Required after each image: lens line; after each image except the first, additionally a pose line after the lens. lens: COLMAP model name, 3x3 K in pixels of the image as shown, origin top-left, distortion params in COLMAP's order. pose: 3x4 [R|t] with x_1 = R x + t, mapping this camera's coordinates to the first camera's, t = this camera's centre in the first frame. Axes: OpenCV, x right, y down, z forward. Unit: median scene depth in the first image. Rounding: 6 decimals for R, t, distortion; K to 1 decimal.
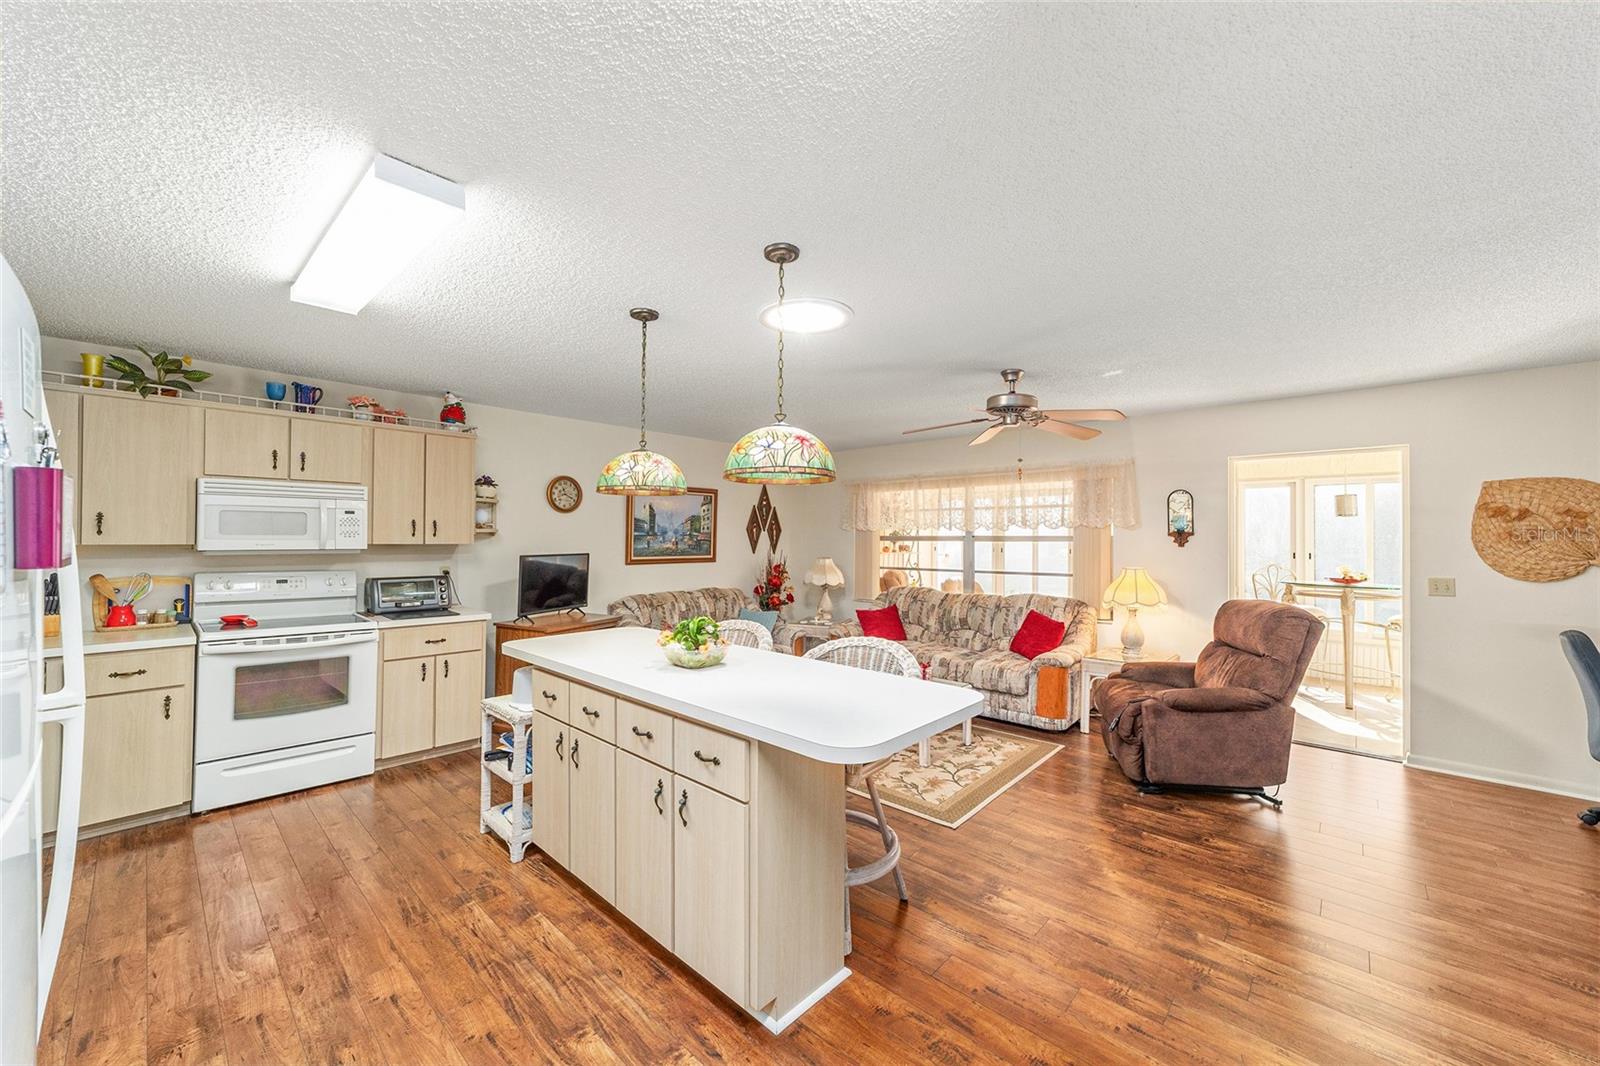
lens RADIAL K [[612.9, 0, 795.1], [0, 612.9, 534.6], [0, 0, 1]] dist [-0.017098, 0.008583]
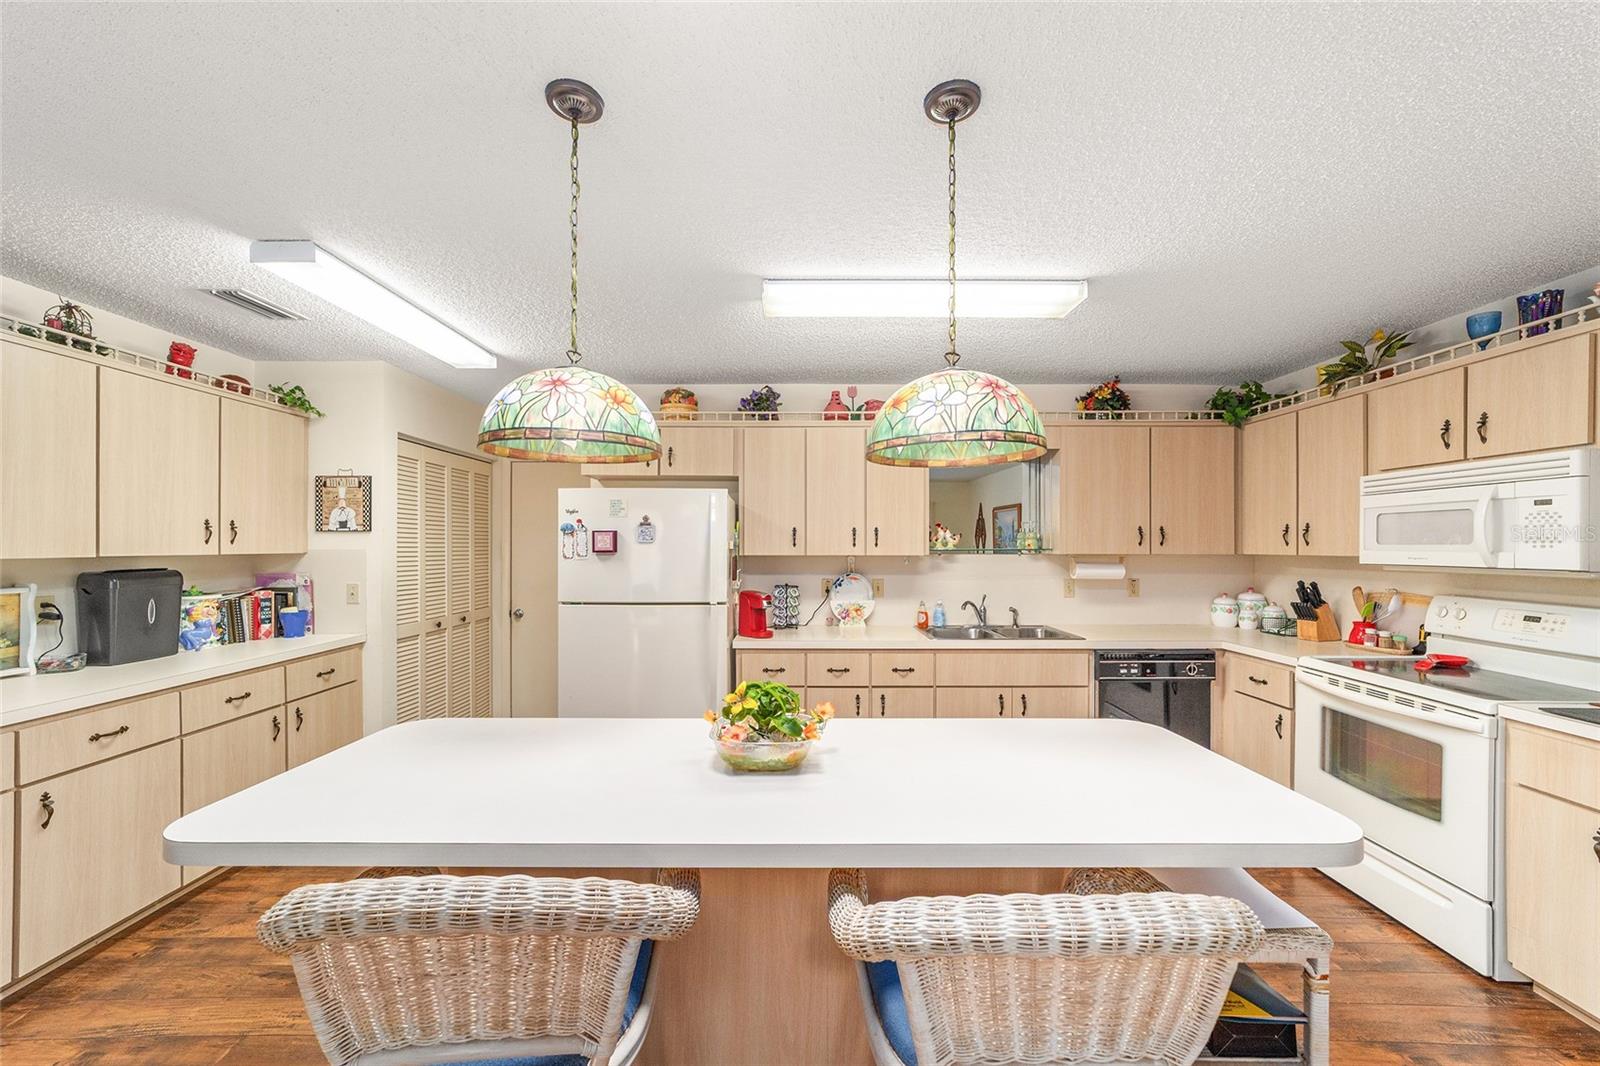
lens RADIAL K [[616.7, 0, 794.9], [0, 616.7, 544.2], [0, 0, 1]] dist [-0.015908, 0.008688]
pose [[-0.736817, -0.006610, -0.676060, 0.122856], [-0.000446, 0.999957, -0.009291, 0.005758], [0.676092, -0.006544, -0.736788, 0.830131]]
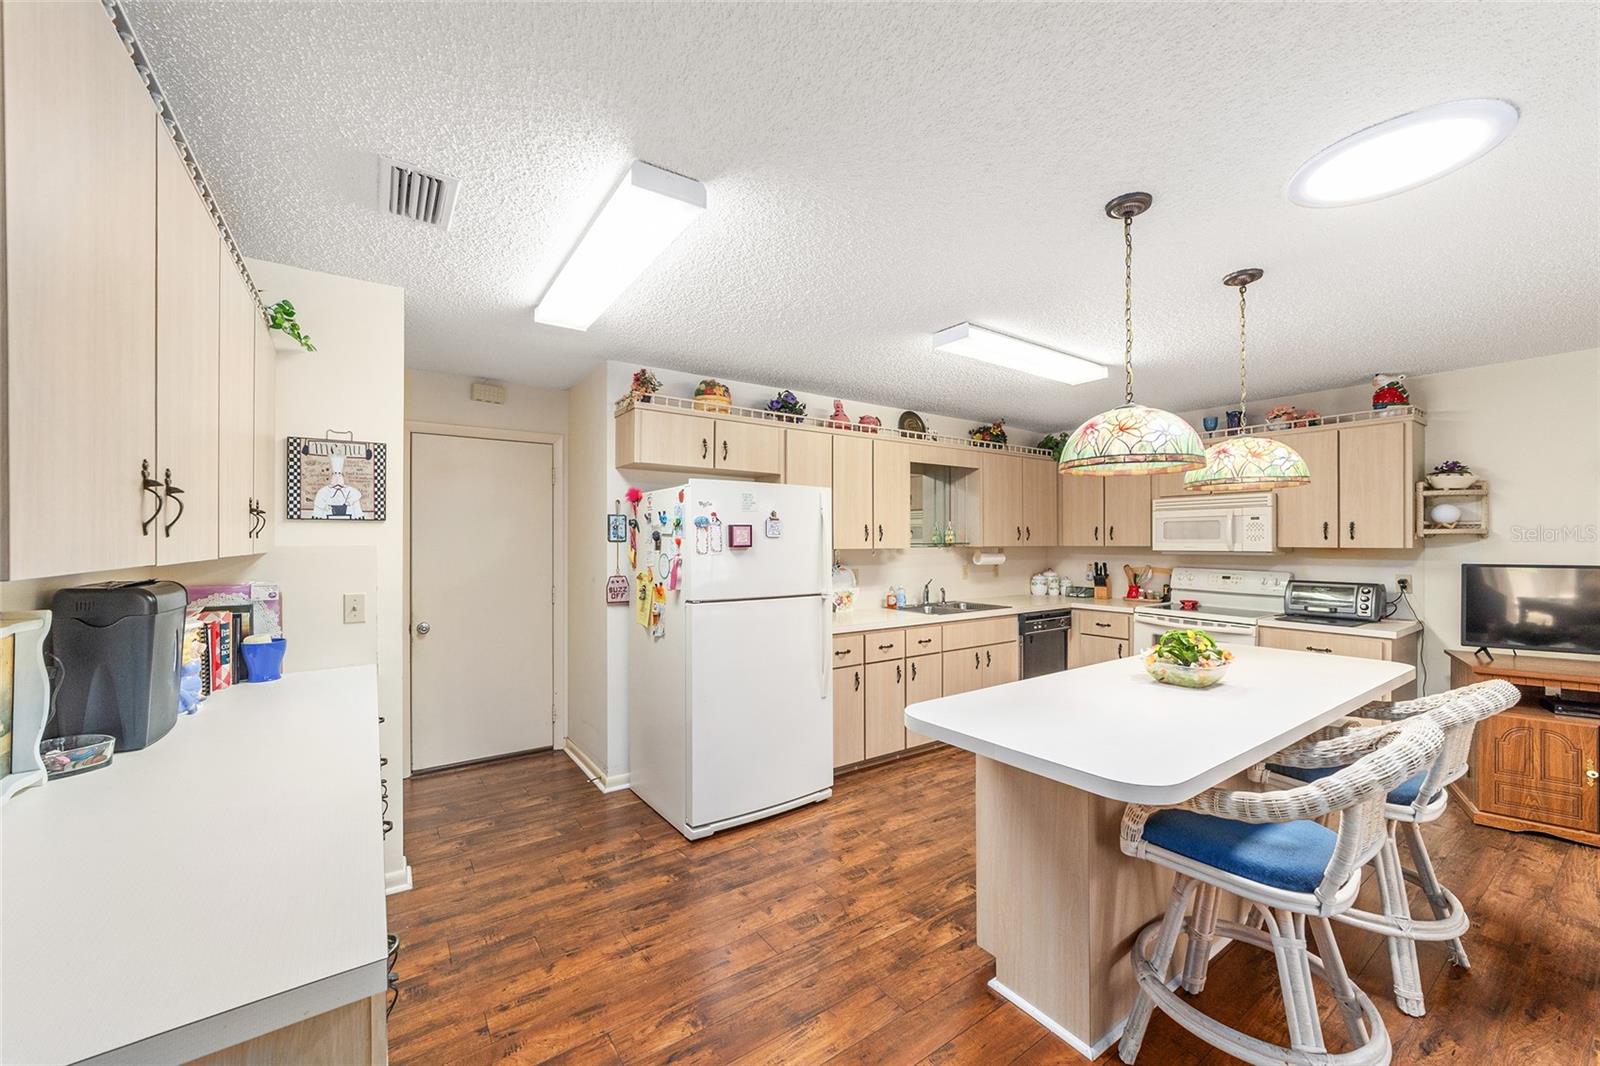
lens RADIAL K [[615.8, 0, 794.4], [0, 615.8, 539.9], [0, 0, 1]] dist [-0.017279, 0.008814]
pose [[-0.216473, -0.006939, -0.976264, 0.465226], [0.005503, 0.999950, -0.008328, 0.006639], [0.976273, -0.007175, -0.216424, 0.368920]]
